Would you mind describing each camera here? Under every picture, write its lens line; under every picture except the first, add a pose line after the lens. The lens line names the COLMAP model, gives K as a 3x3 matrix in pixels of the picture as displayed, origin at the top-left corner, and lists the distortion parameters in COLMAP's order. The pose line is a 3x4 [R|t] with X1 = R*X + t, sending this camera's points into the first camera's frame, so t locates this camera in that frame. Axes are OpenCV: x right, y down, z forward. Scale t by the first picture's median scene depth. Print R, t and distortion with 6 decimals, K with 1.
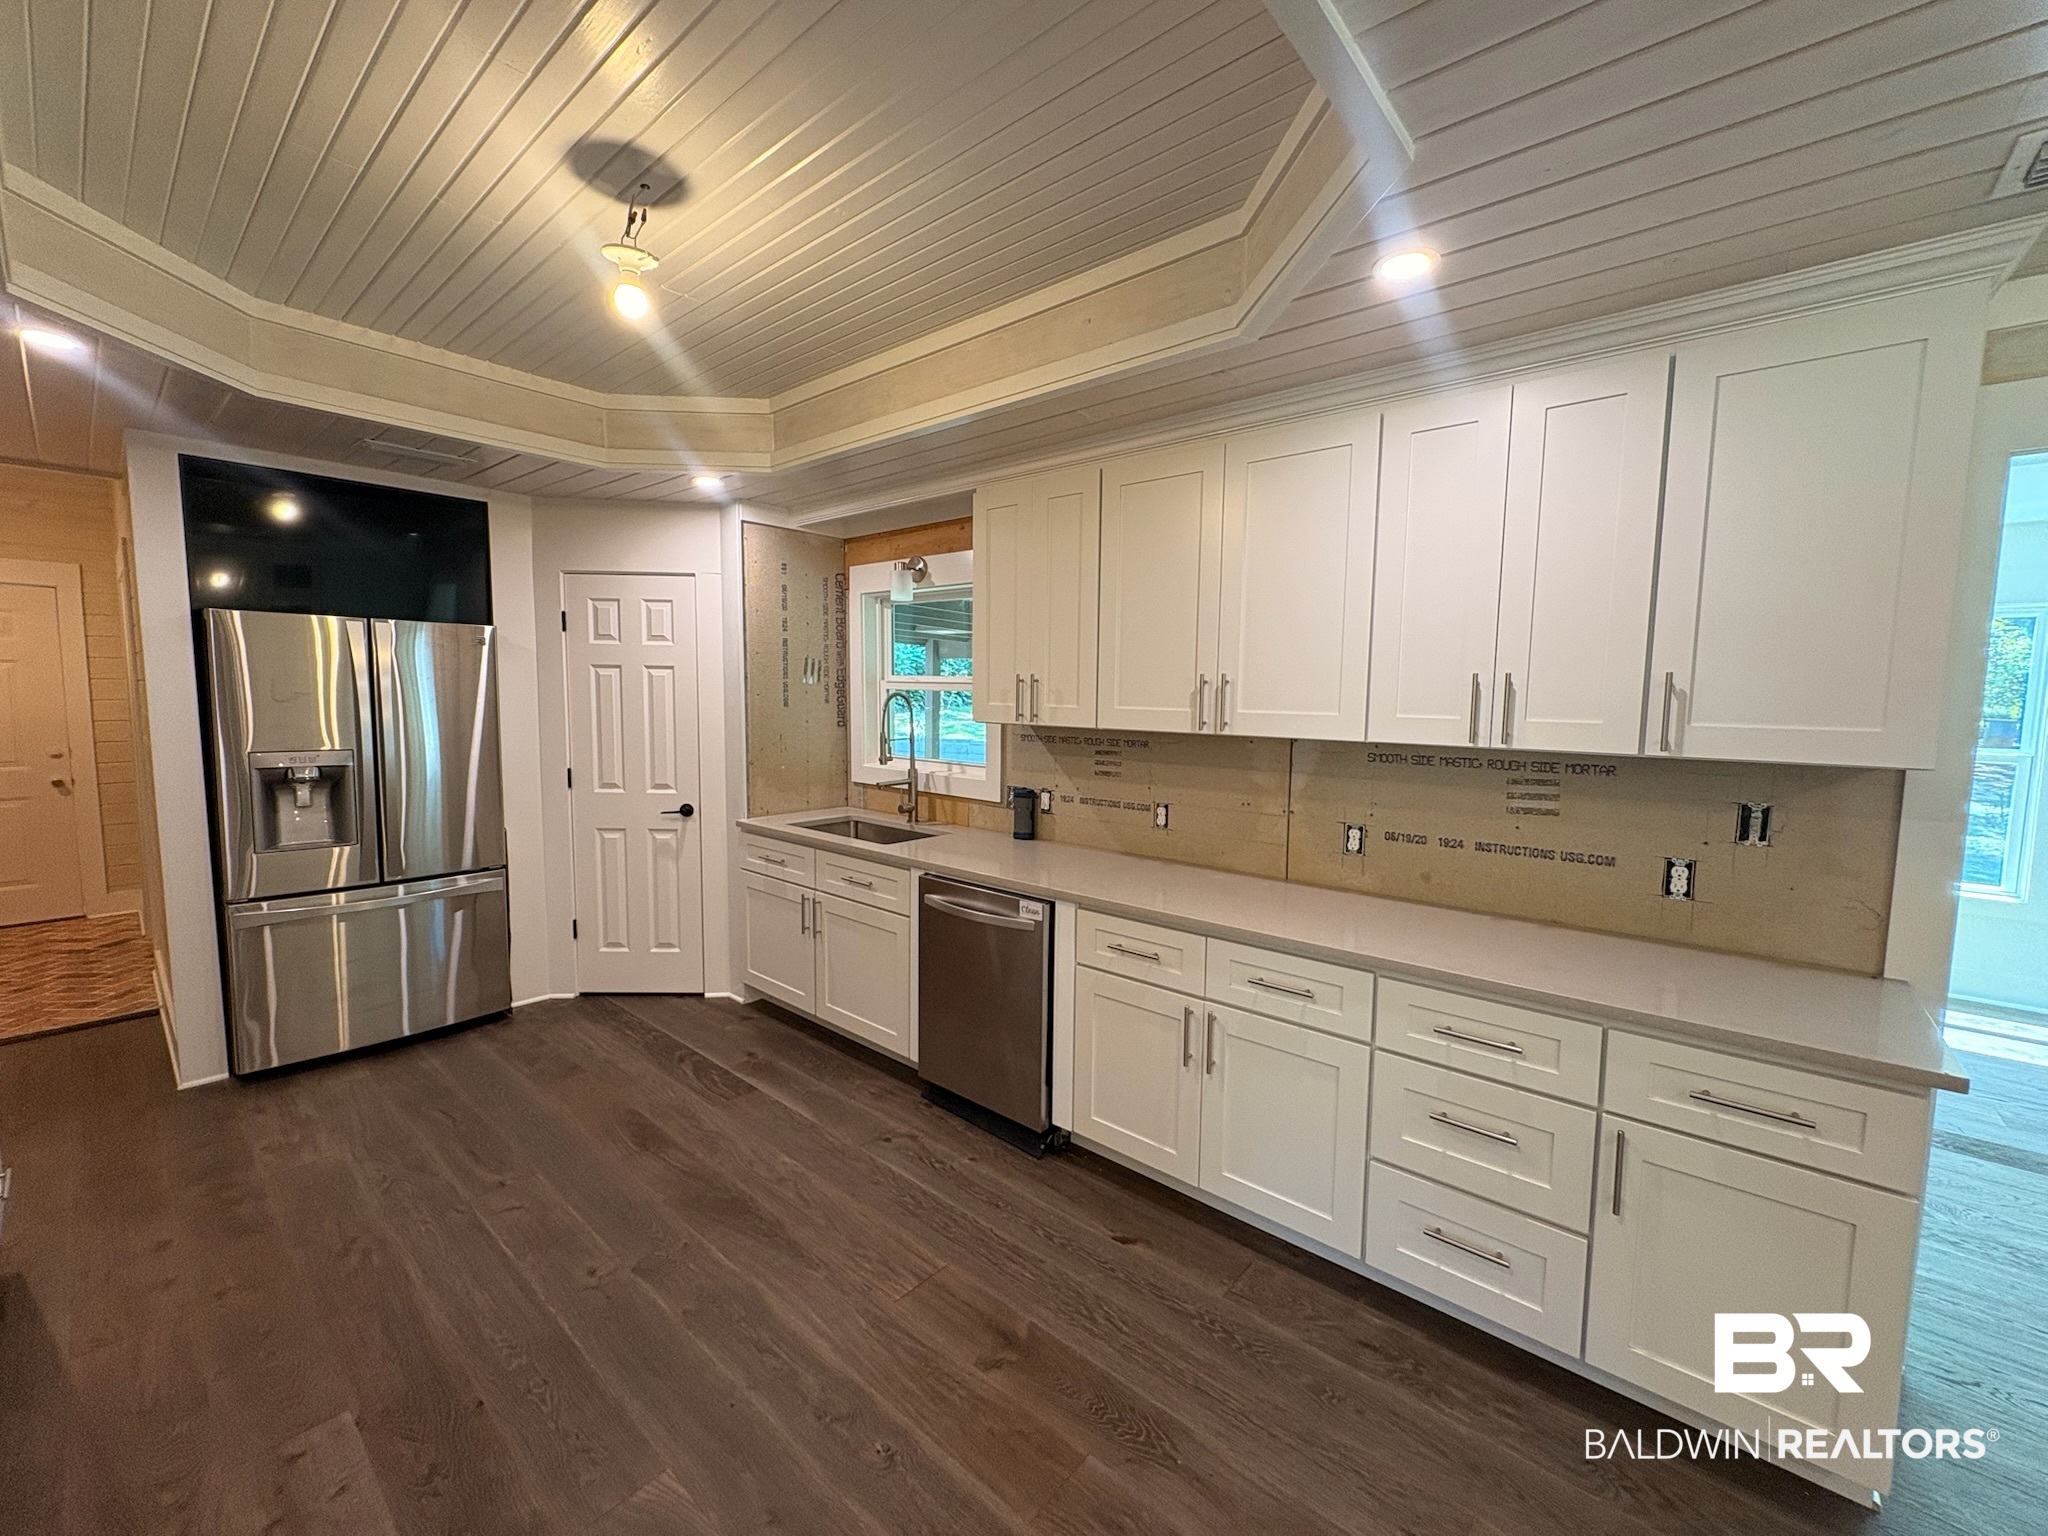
lens RADIAL K [[819.0, 0, 1026.2], [0, 819.0, 778.0], [0, 0, 1]] dist [-0.000075, -0.000045]
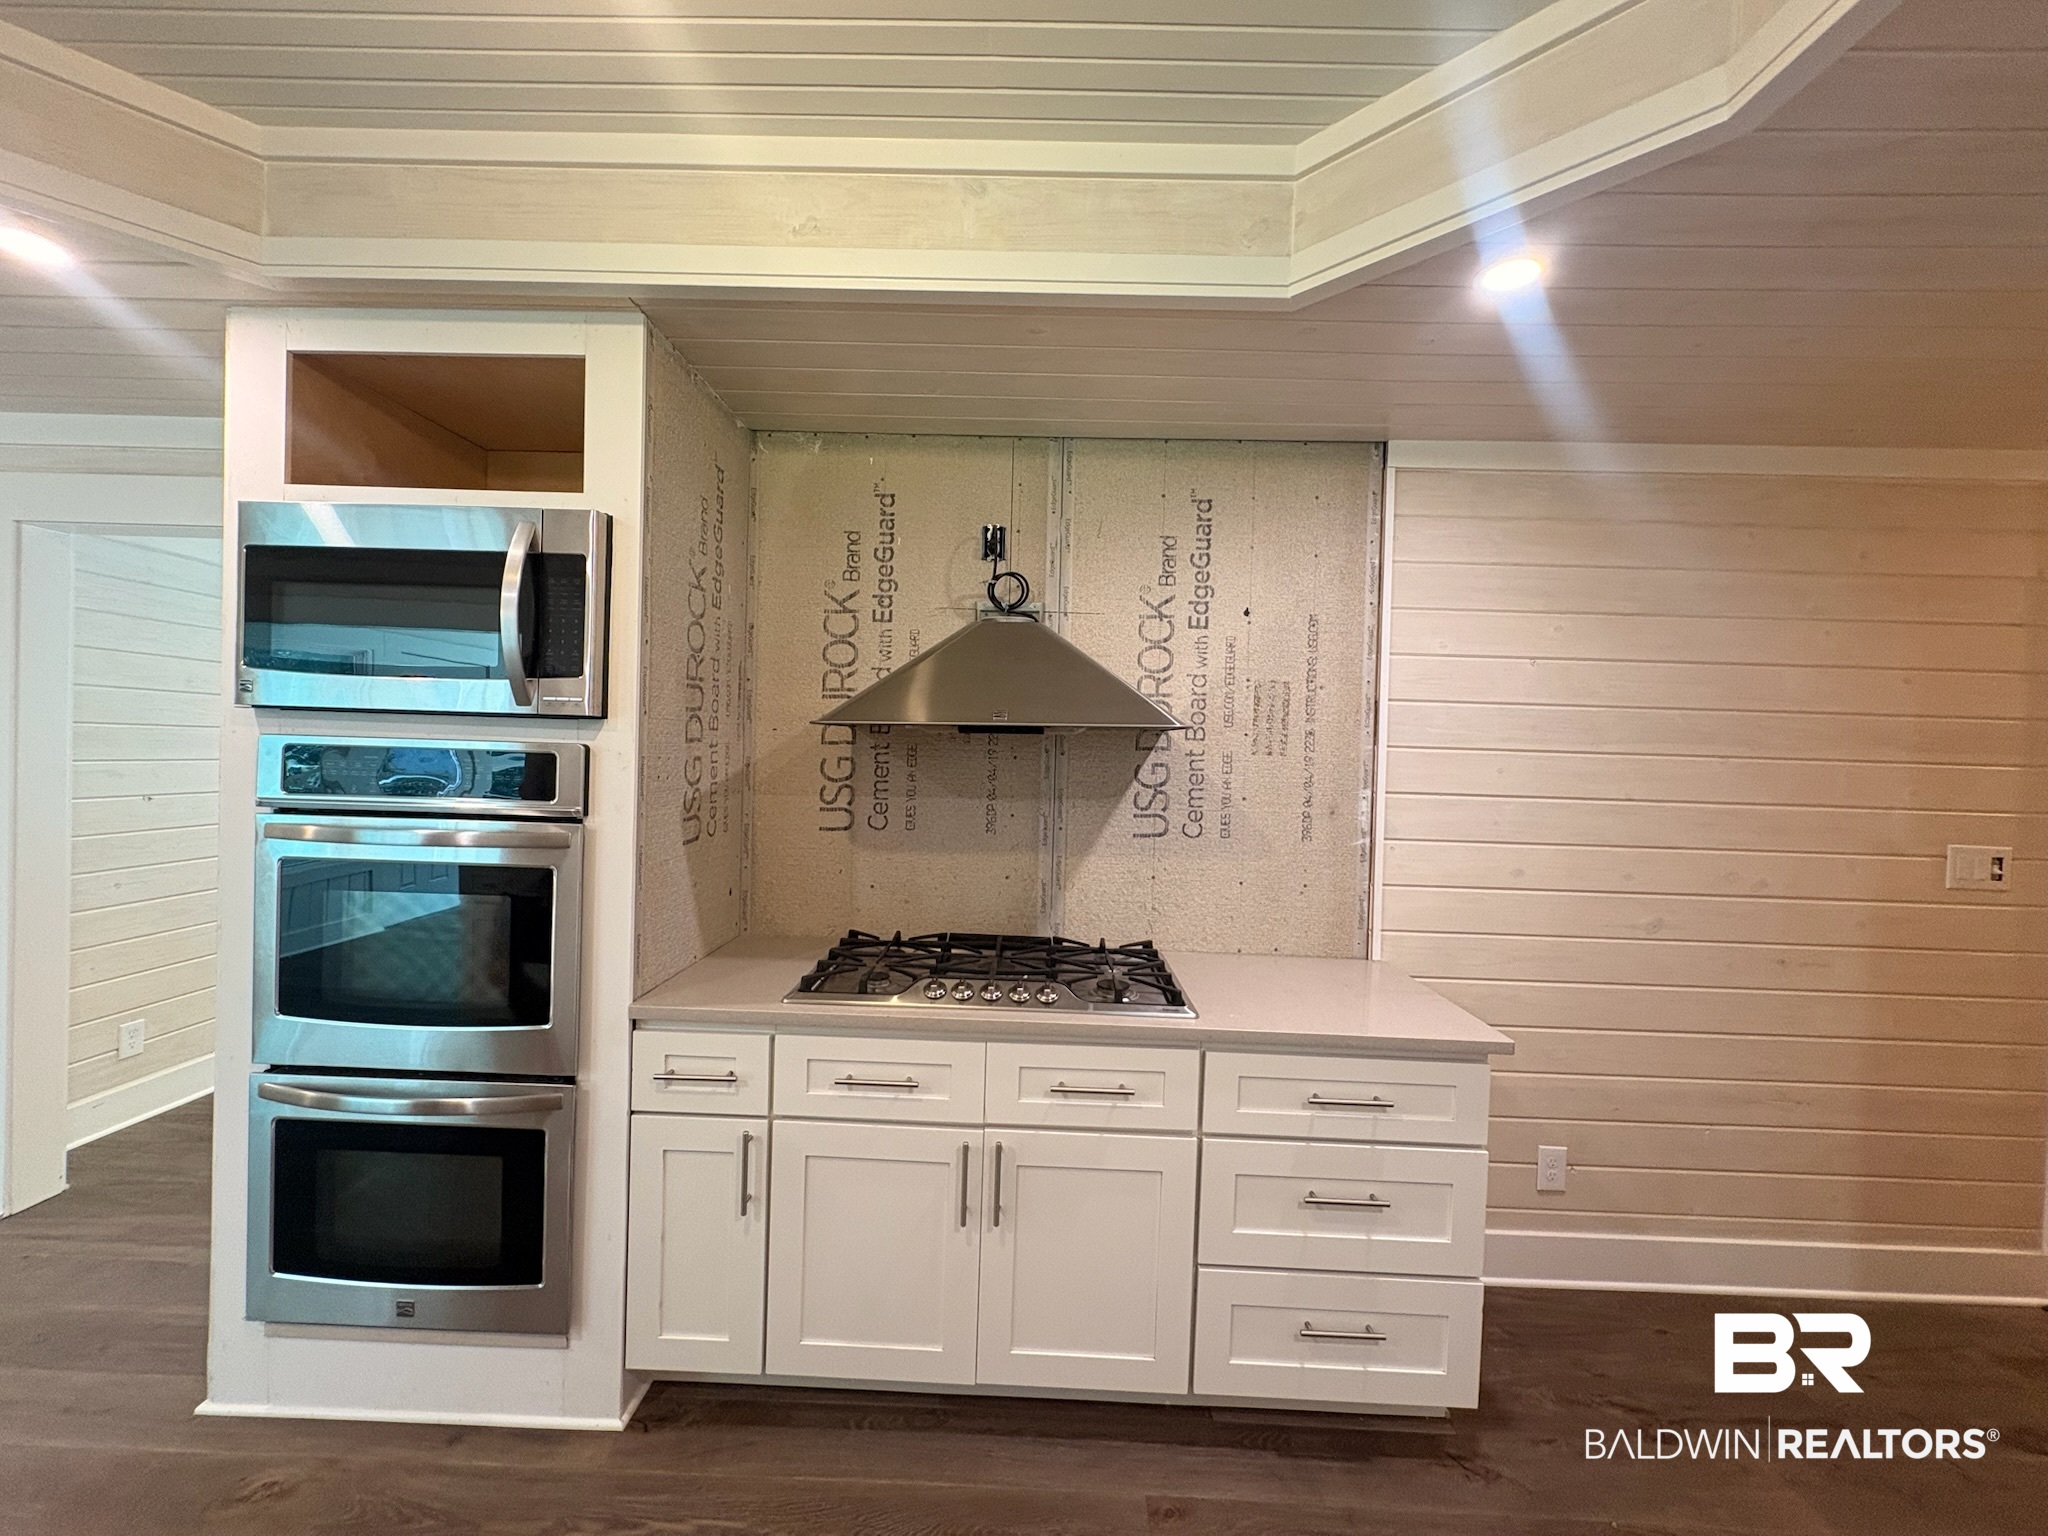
lens RADIAL K [[949.6, 0, 1023.6], [0, 949.6, 750.0], [0, 0, 1]] dist [0.003628, 0.000371]
pose [[0.769475, 0.001197, 0.638676, -0.322781], [0.040959, 0.997847, -0.051217, -0.032052], [-0.637363, 0.065569, 0.767769, 0.280531]]
